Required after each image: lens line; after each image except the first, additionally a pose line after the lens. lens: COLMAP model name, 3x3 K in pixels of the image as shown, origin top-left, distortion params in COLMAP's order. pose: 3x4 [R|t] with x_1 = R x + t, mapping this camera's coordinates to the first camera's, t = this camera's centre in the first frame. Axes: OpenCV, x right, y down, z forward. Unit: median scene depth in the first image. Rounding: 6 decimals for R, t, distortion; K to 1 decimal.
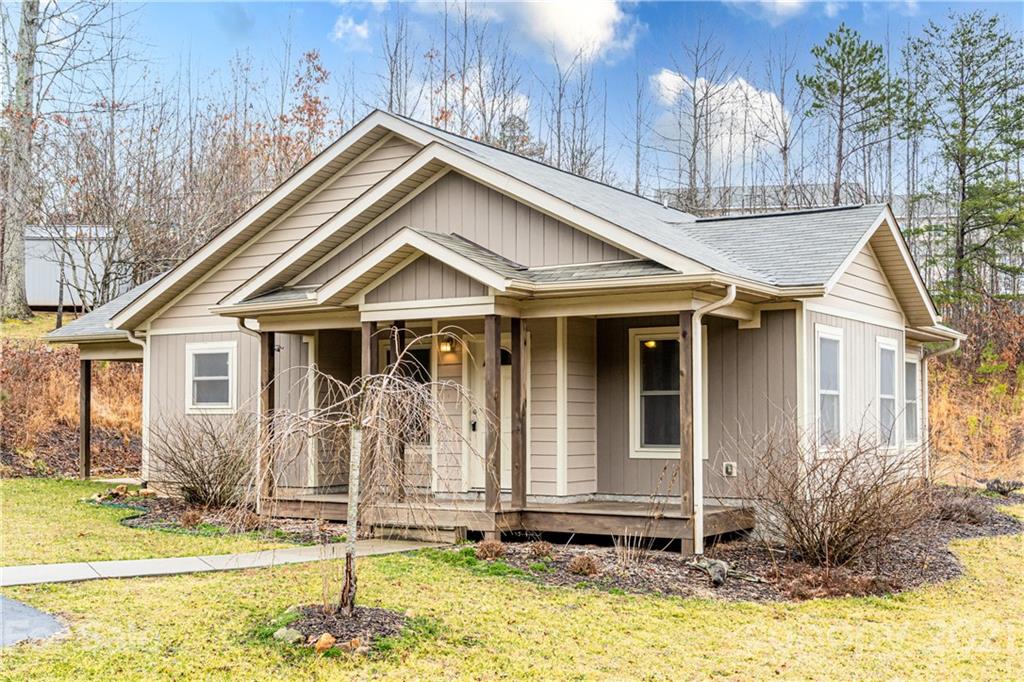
lens RADIAL K [[1259.4, 0, 511.9], [0, 1259.4, 406.0], [0, 0, 1]] dist [0.006992, 0.003057]
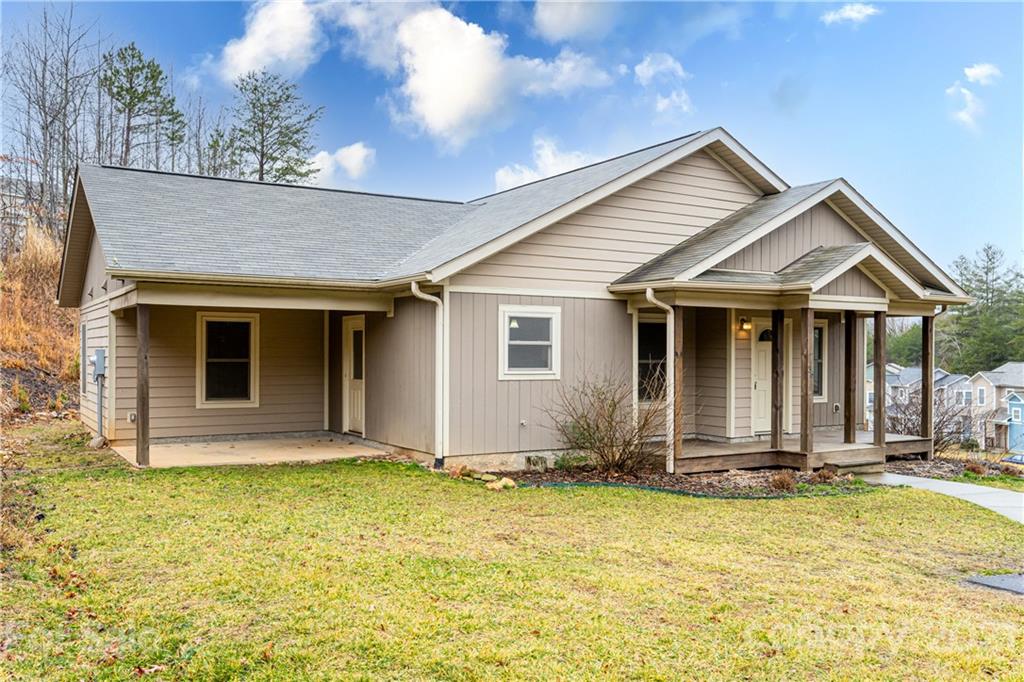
lens RADIAL K [[848.6, 0, 480.1], [0, 848.6, 357.8], [0, 0, 1]] dist [-0.001594, -0.002449]
pose [[0.466251, -0.004308, 0.884642, -0.952624], [-0.016629, 0.999769, 0.013633, -0.021434], [-0.884496, -0.021067, 0.466072, 0.829945]]
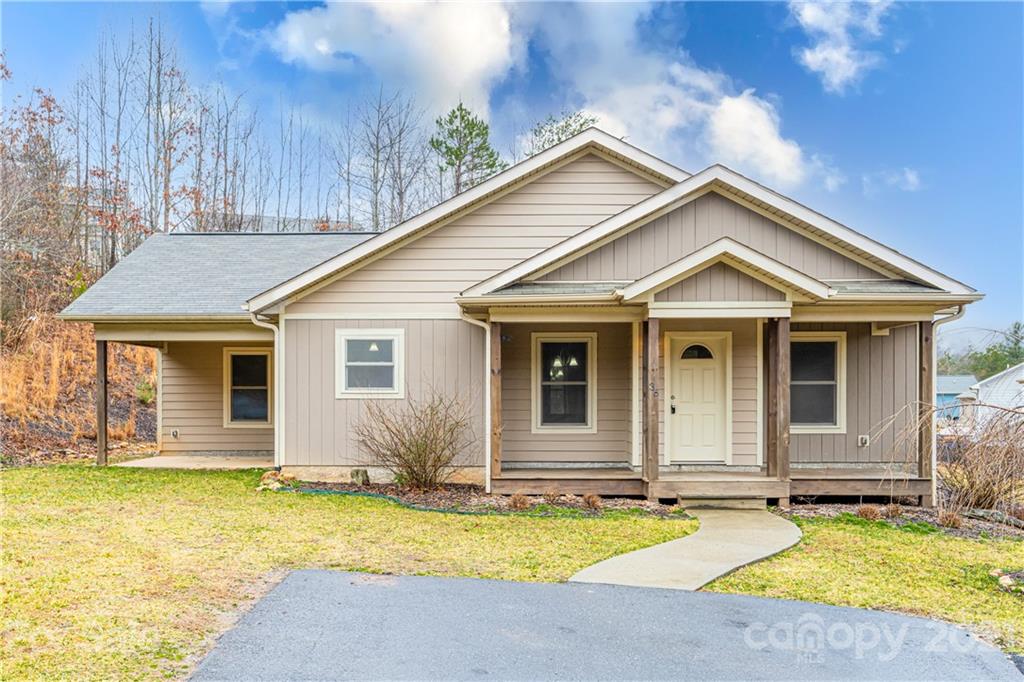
lens RADIAL K [[944.7, 0, 514.1], [0, 944.7, 414.9], [0, 0, 1]] dist [-0.004040, -0.002025]
pose [[0.858103, -0.009269, 0.513393, -0.609208], [-0.005879, 0.999594, 0.027873, -0.002840], [-0.513443, -0.026936, 0.857701, 0.313369]]
